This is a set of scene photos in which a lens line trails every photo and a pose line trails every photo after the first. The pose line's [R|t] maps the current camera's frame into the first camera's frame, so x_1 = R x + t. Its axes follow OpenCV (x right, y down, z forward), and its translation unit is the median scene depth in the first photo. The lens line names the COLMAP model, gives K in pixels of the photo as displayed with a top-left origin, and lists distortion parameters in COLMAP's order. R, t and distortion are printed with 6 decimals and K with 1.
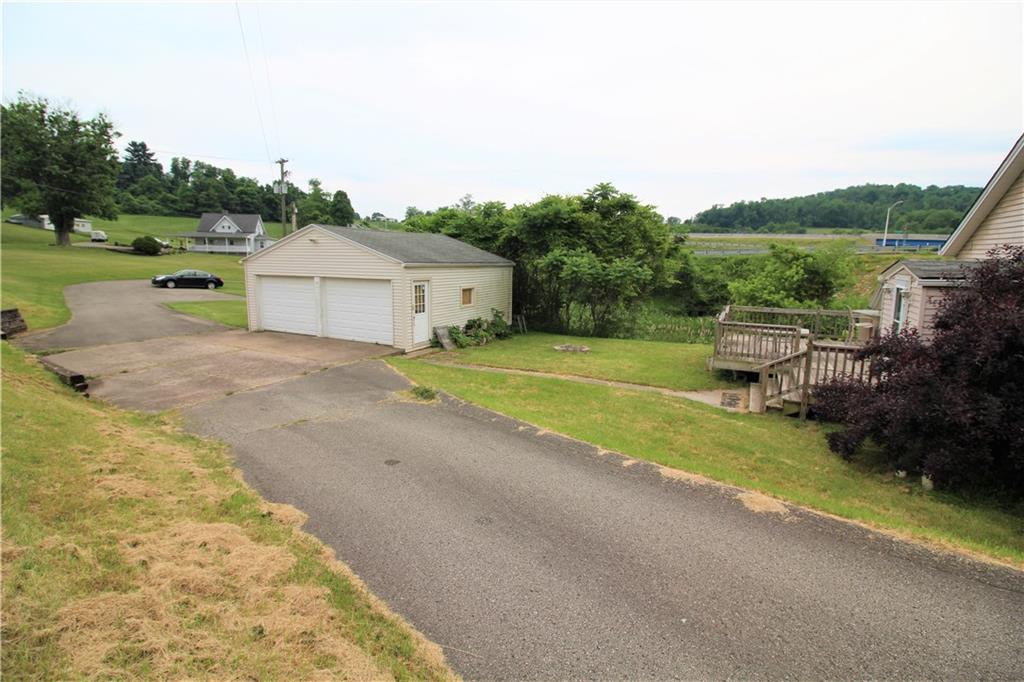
lens RADIAL K [[481.4, 0, 507.2], [0, 481.4, 334.4], [0, 0, 1]] dist [-0.002288, -0.011889]
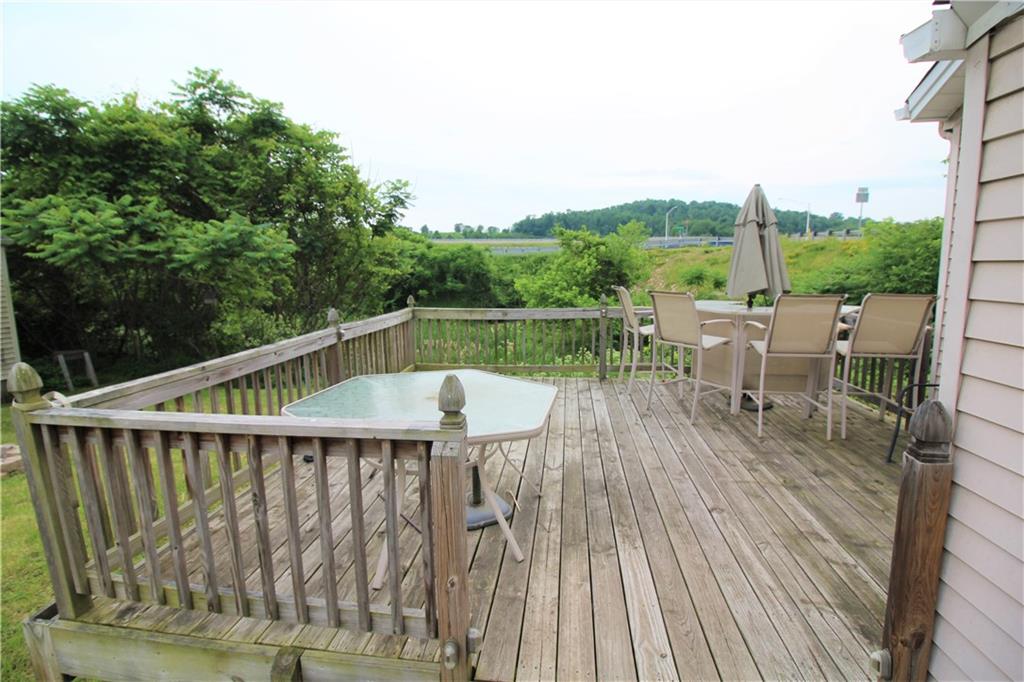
lens RADIAL K [[481.4, 0, 507.2], [0, 481.4, 334.4], [0, 0, 1]] dist [-0.002288, -0.011889]
pose [[0.939226, -0.070237, 0.336037, 0.186360], [0.077031, 0.997005, -0.006915, -0.013565], [-0.334545, 0.032380, 0.941823, 0.276601]]
